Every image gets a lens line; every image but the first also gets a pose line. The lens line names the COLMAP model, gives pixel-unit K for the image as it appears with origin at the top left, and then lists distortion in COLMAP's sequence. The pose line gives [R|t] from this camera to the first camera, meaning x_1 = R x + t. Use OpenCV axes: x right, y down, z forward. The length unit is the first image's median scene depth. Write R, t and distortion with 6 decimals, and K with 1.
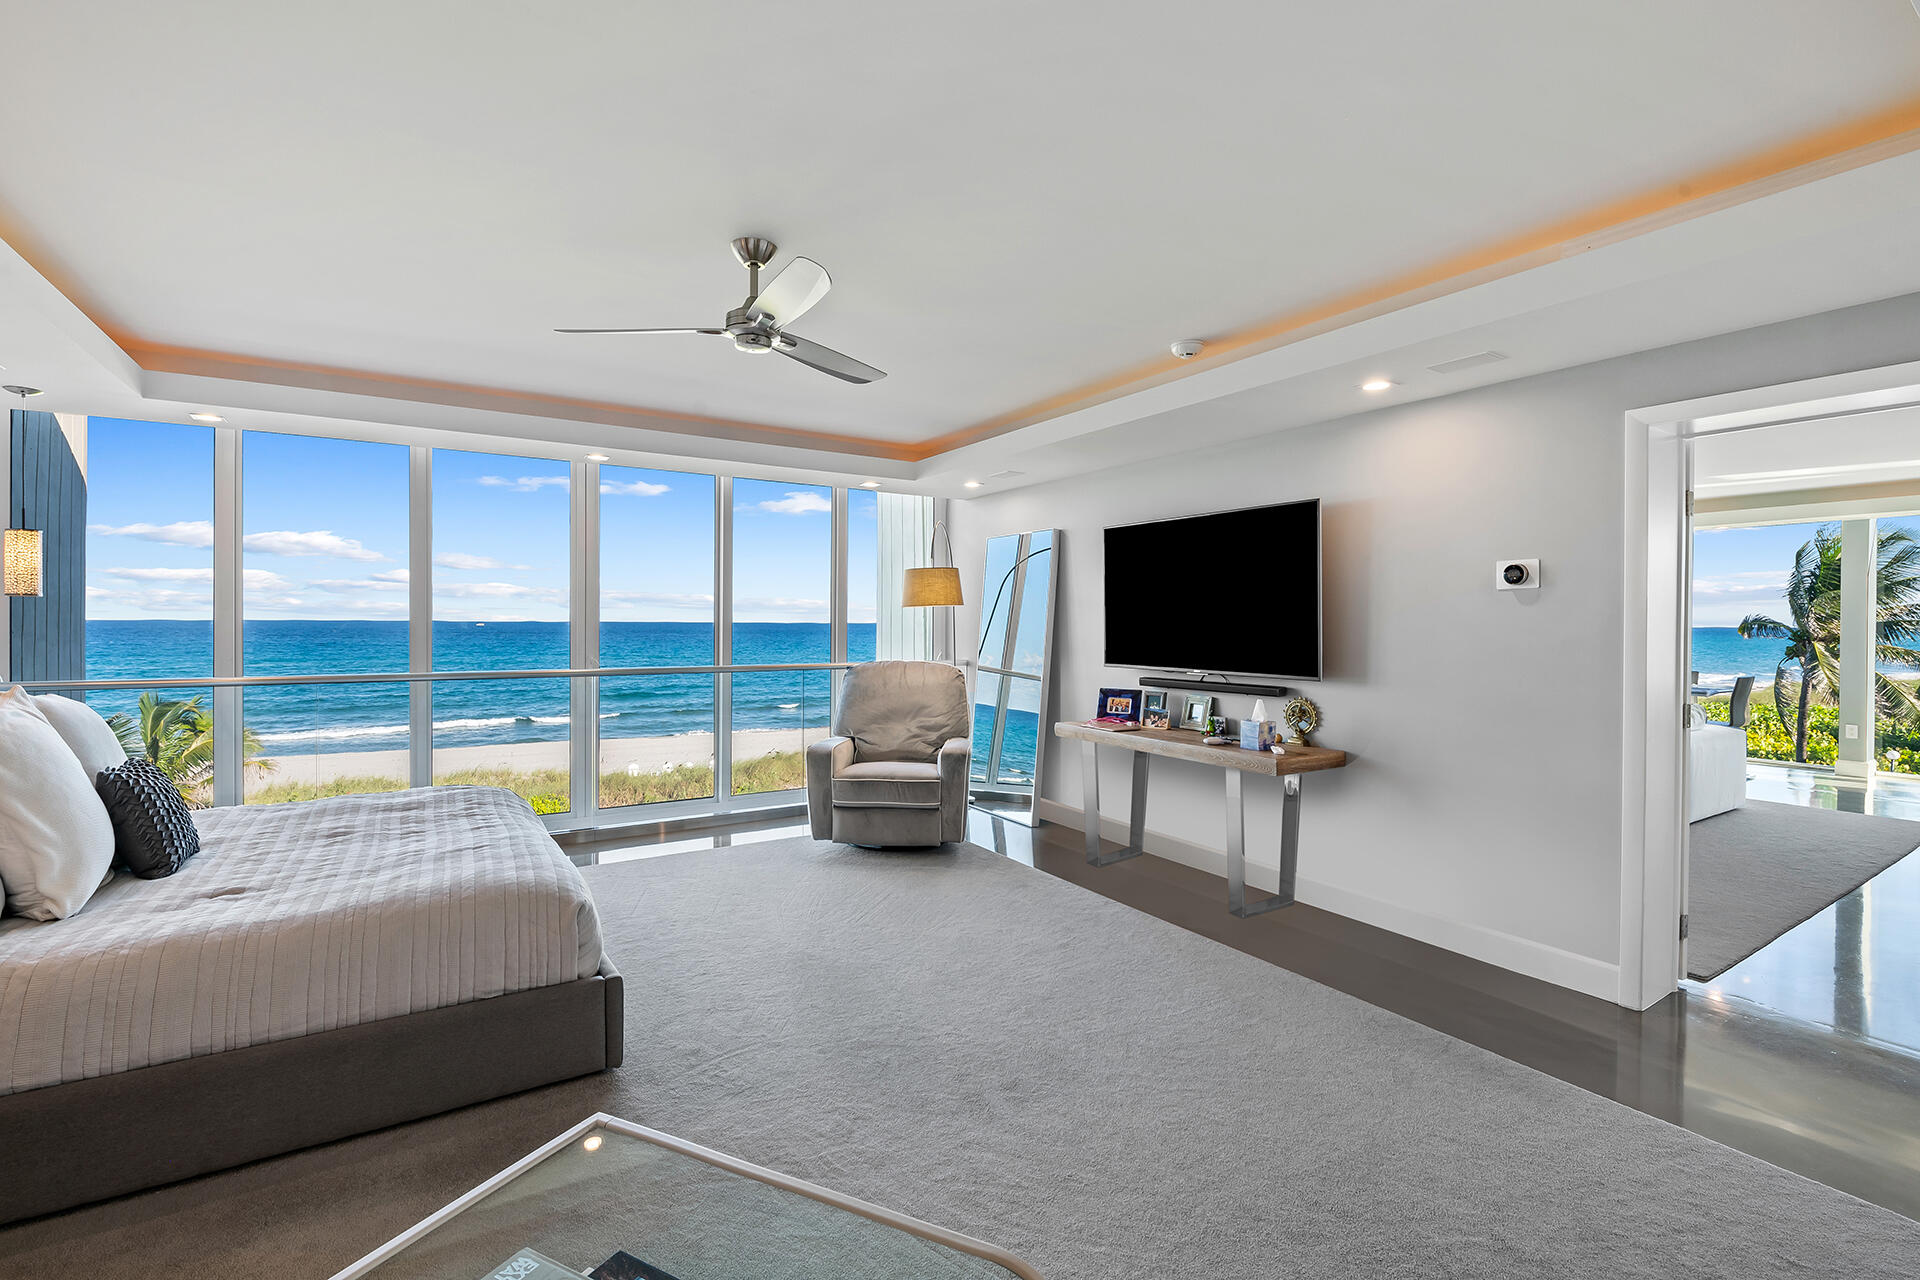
lens RADIAL K [[844.0, 0, 953.4], [0, 844.0, 633.7], [0, 0, 1]] dist [0.000987, 0.000271]
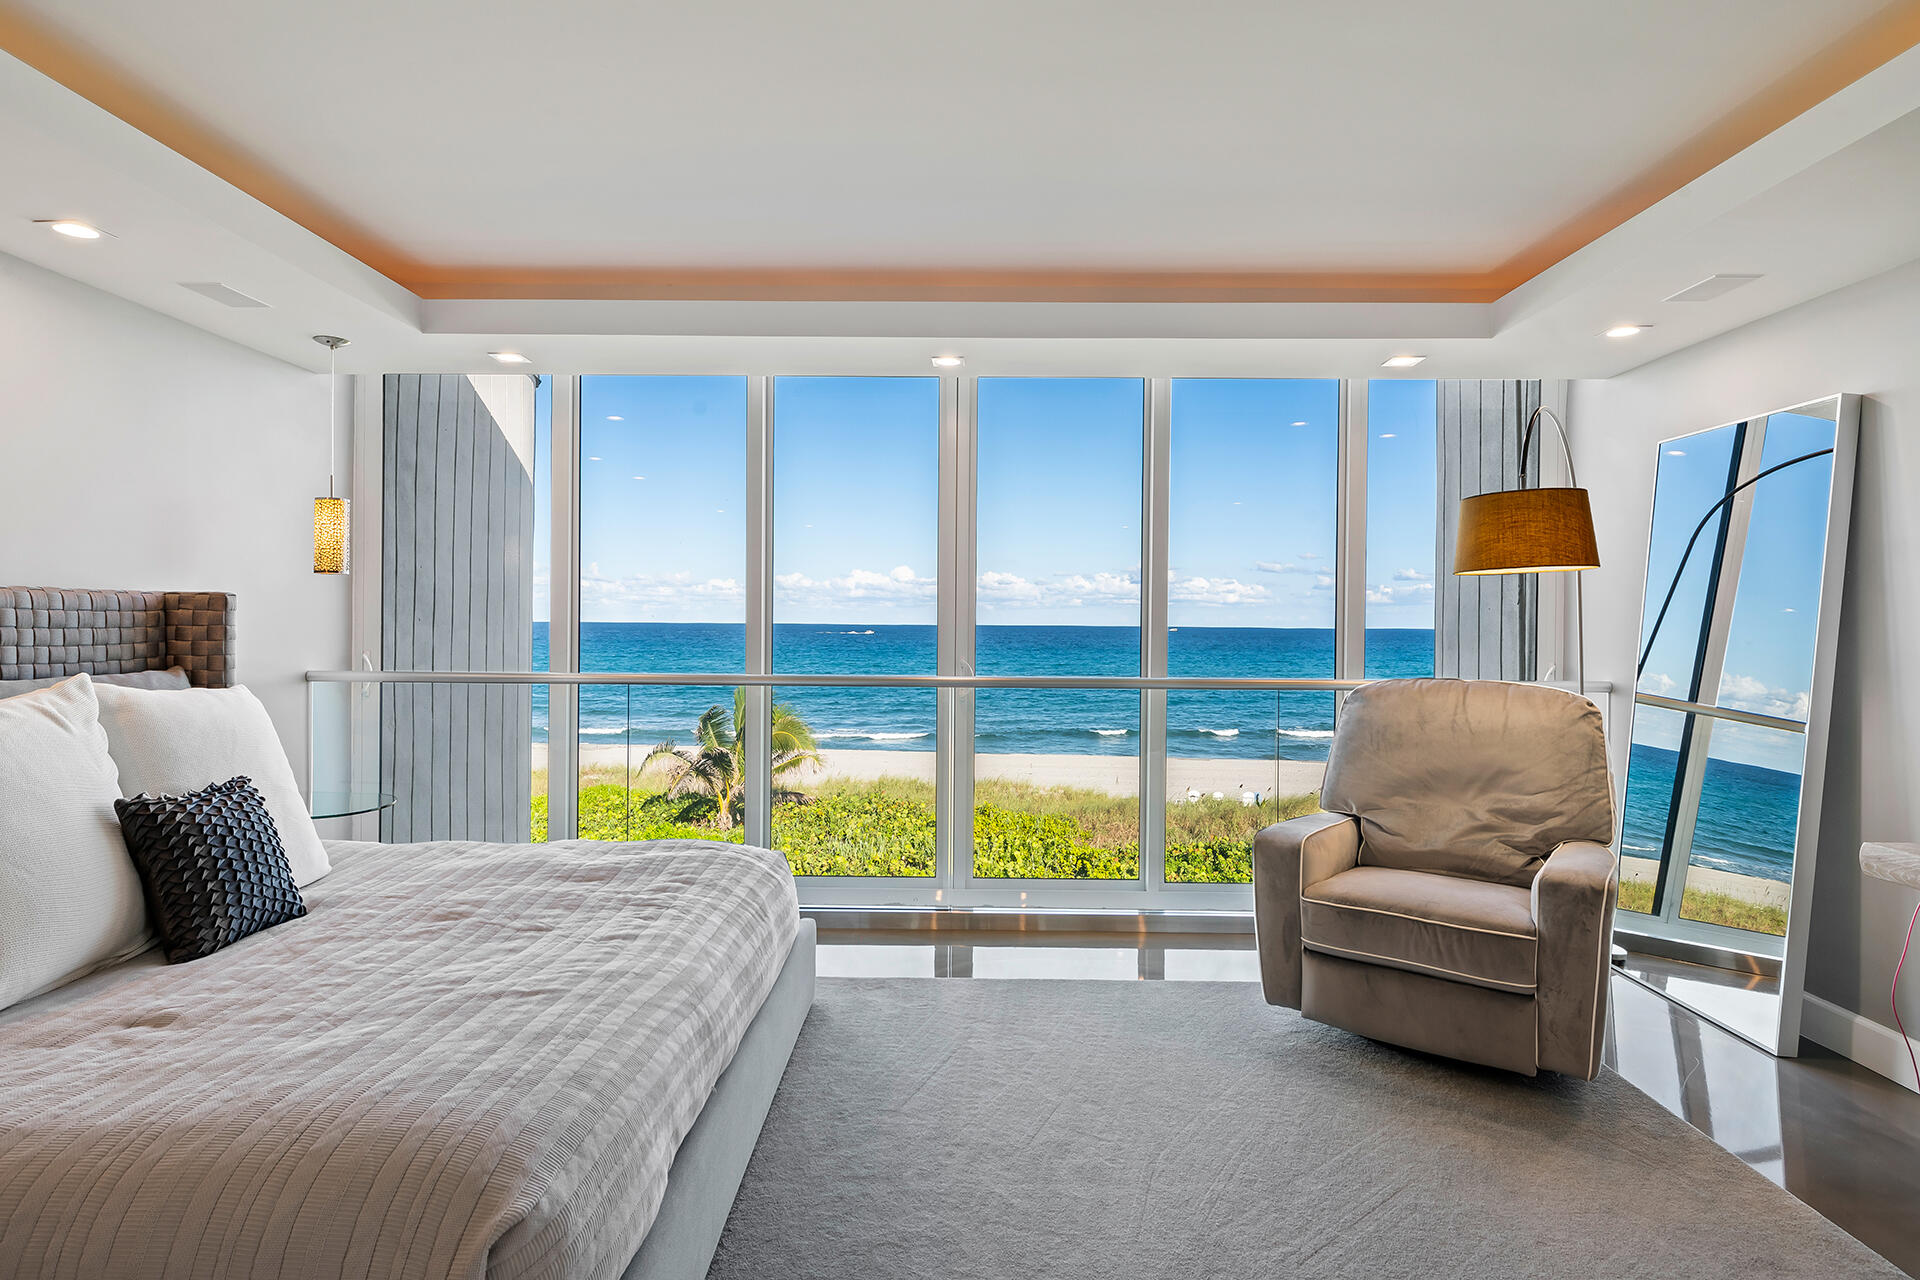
lens RADIAL K [[982.5, 0, 959.1], [0, 982.5, 631.2], [0, 0, 1]] dist [0.005182, -0.002371]
pose [[0.840821, 0.005642, -0.541284, 0.008531], [-0.011006, 0.999917, -0.006674, 0.010328], [0.541202, 0.011568, 0.840813, 0.330802]]
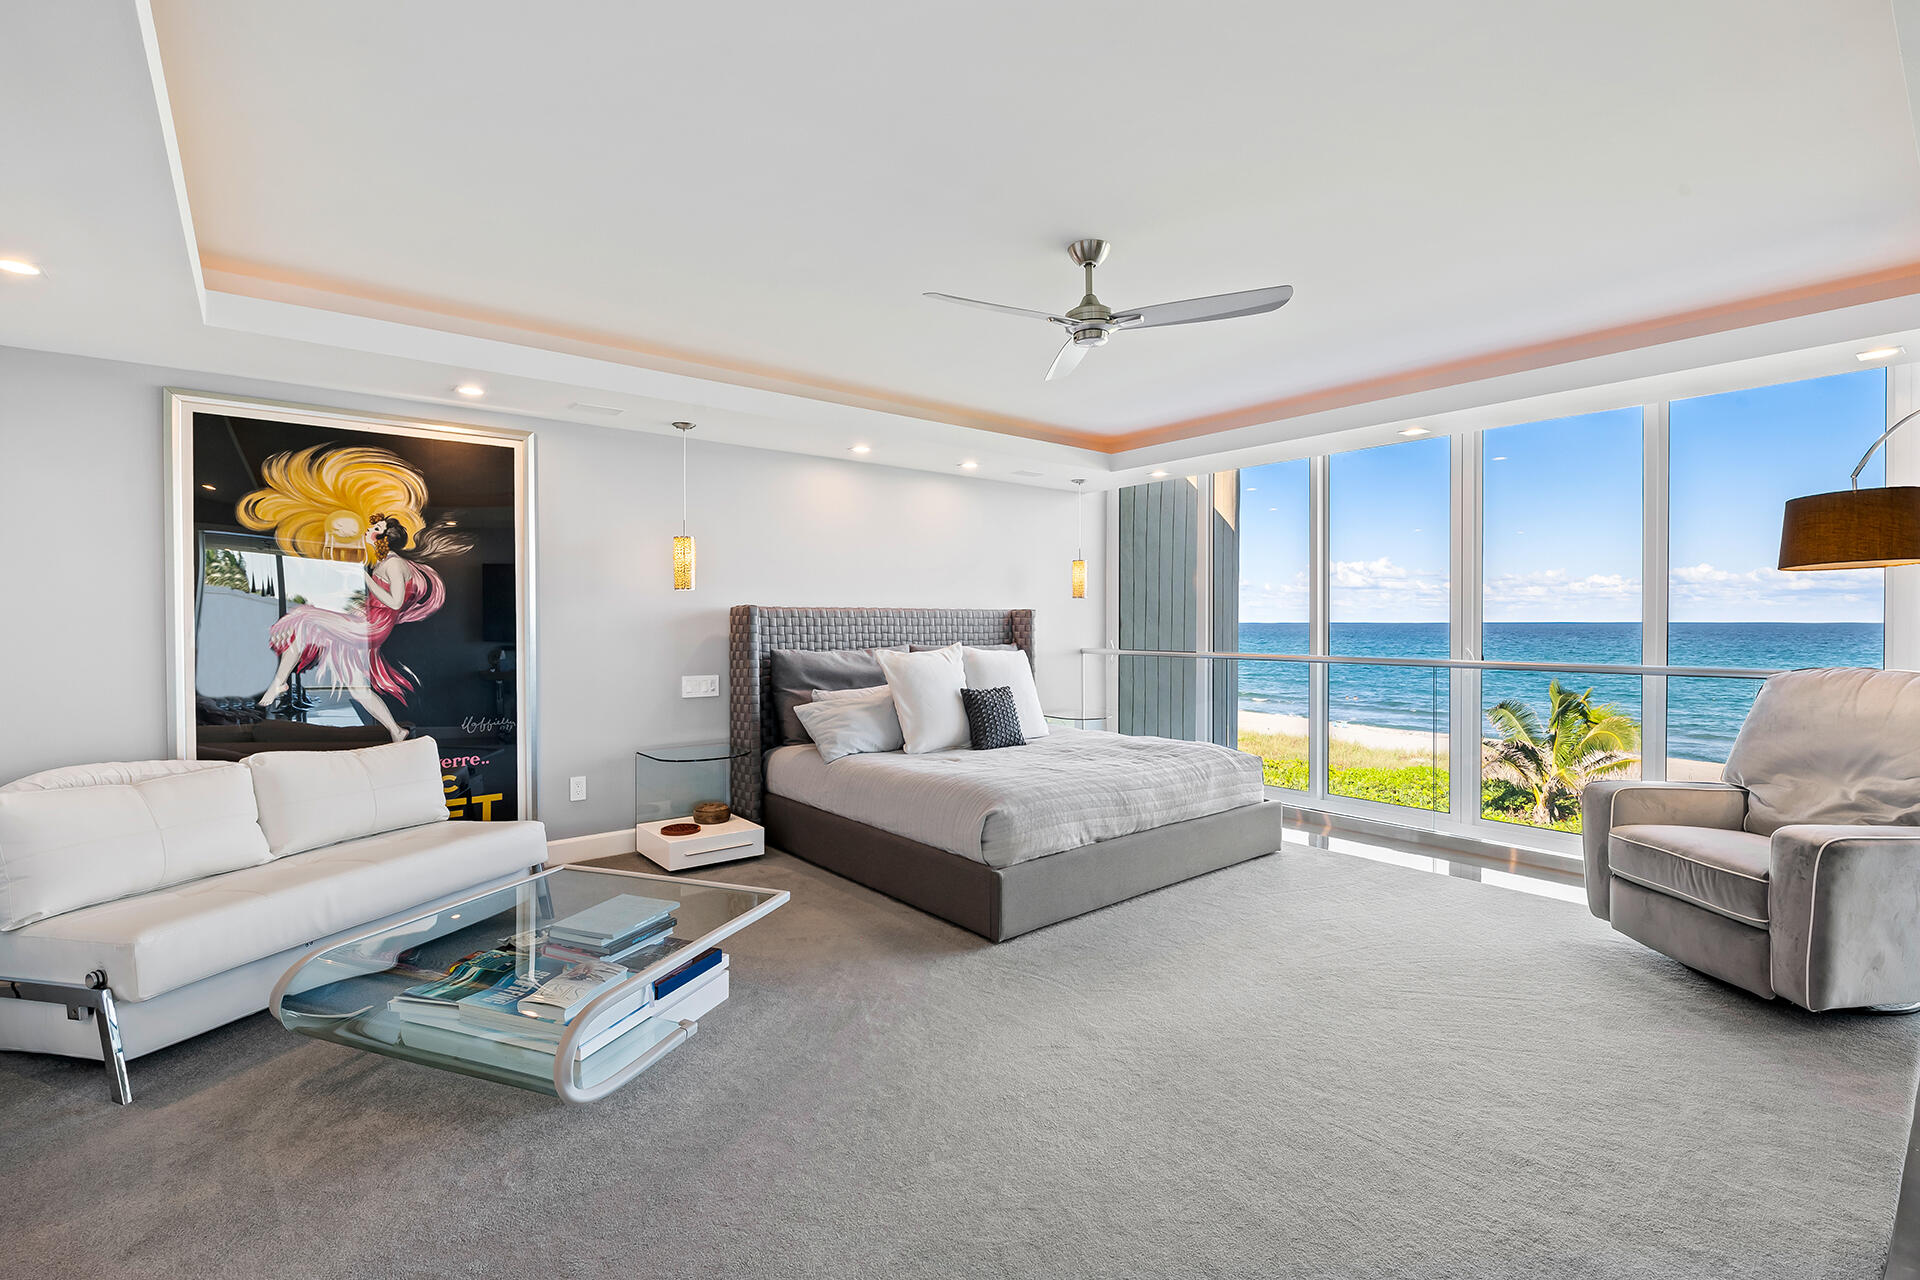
lens RADIAL K [[844.0, 0, 972.1], [0, 844.0, 630.5], [0, 0, 1]] dist [0.000987, 0.000271]
pose [[0.130677, 0.004816, -0.991413, 0.420701], [-0.011178, 0.999932, 0.003384, 0.012876], [0.991362, 0.010640, 0.130722, 0.371520]]
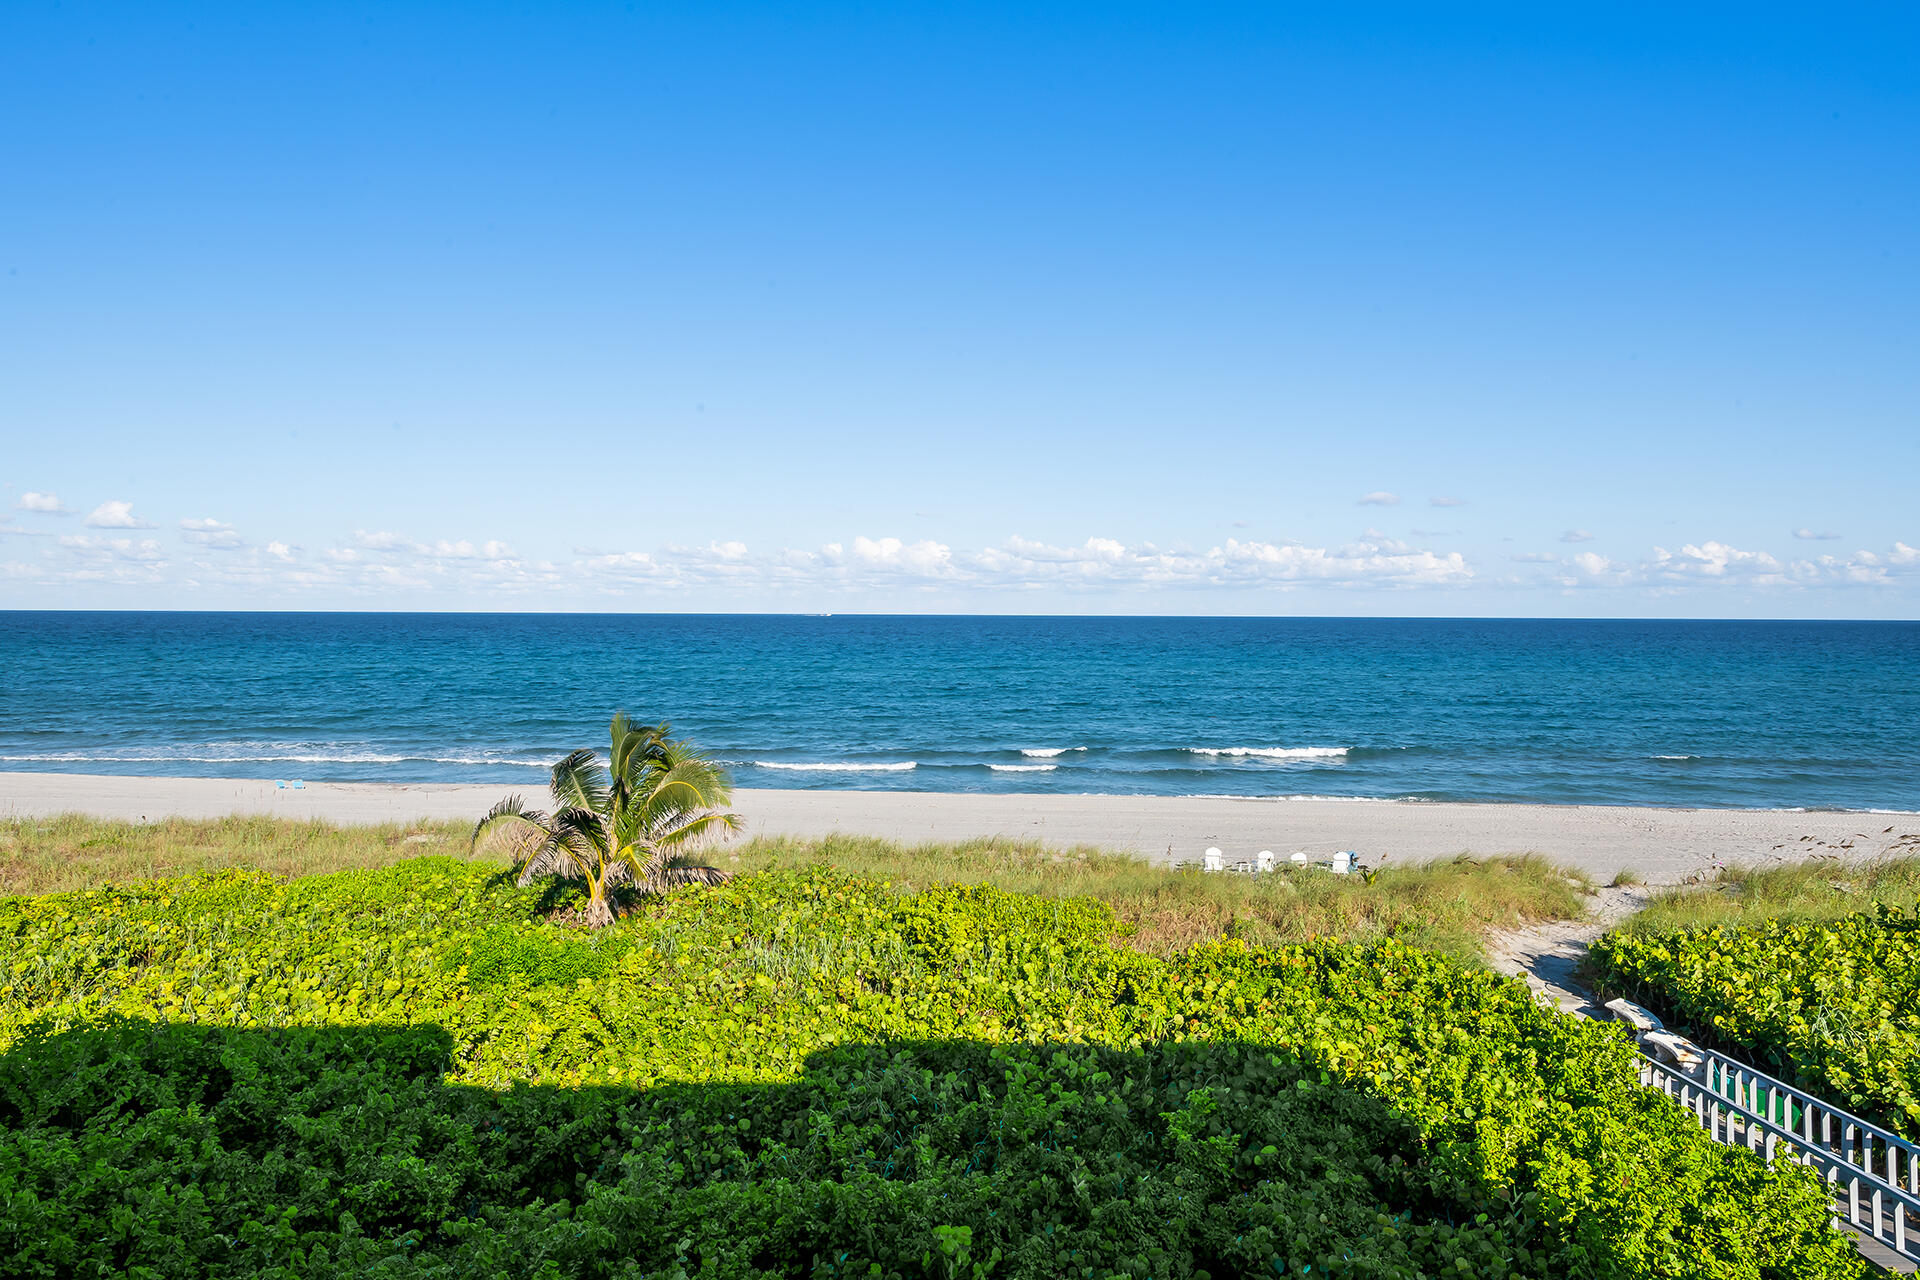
lens RADIAL K [[1300.2, 0, 954.9], [0, 1300.2, 626.6], [0, 0, 1]] dist [0.031863, -0.001041]
pose [[0.848386, 0.003205, -0.529369, -0.340776], [-0.007904, 0.999947, -0.006613, -0.032059], [0.529320, 0.009795, 0.848366, 0.843851]]
